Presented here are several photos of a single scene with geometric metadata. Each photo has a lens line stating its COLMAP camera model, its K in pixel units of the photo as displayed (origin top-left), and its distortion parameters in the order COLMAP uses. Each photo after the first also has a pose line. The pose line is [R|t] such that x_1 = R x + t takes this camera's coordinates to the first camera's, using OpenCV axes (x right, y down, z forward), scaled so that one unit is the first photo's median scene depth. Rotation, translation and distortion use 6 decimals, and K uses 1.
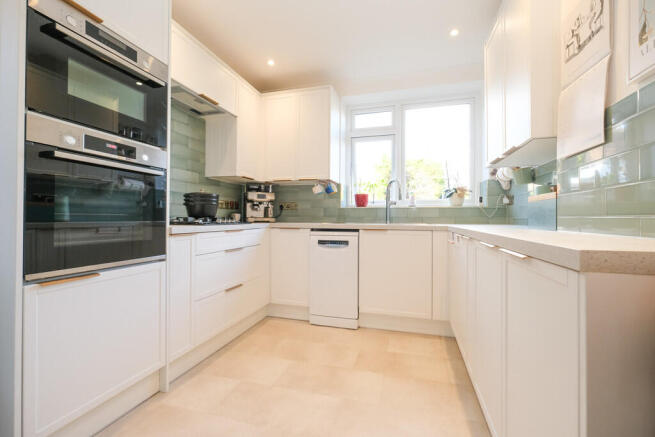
lens RADIAL K [[282.0, 0, 328.8], [0, 282.0, 217.9], [0, 0, 1]] dist [-0.011753, -0.000087]
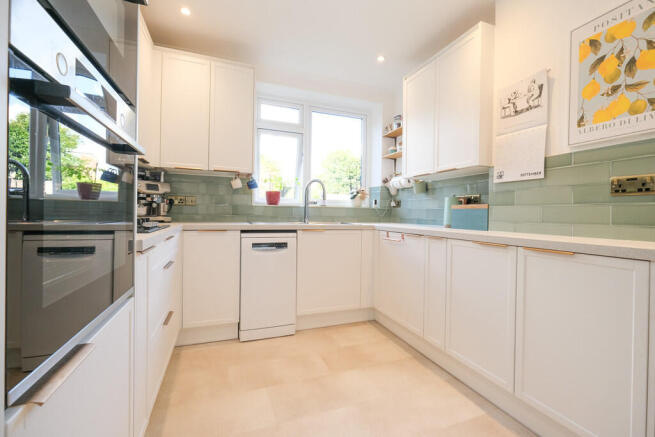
lens RADIAL K [[282.0, 0, 328.5], [0, 282.0, 216.3], [0, 0, 1]] dist [-0.011753, -0.000087]
pose [[0.794998, 0.002195, 0.606607, -0.363715], [-0.013493, 0.999810, 0.014066, -0.018914], [-0.606461, -0.019368, 0.794877, 0.163669]]
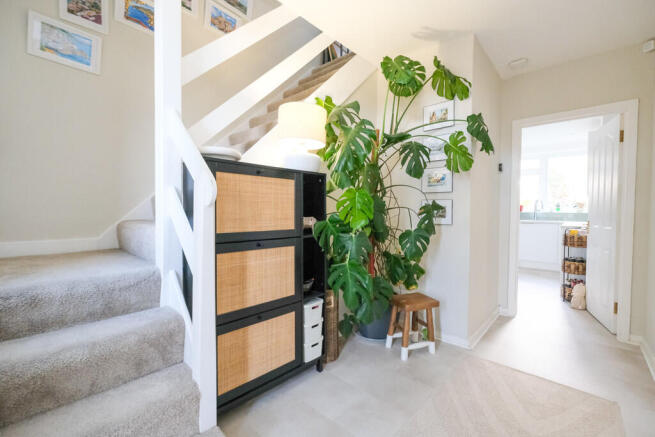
lens RADIAL K [[282.0, 0, 327.0], [0, 282.0, 218.3], [0, 0, 1]] dist [-0.011753, -0.000087]
pose [[0.896137, 0.010142, -0.443661, -0.249592], [-0.002048, 0.999823, 0.018720, -0.034353], [0.443772, -0.015867, 0.895999, -1.543613]]
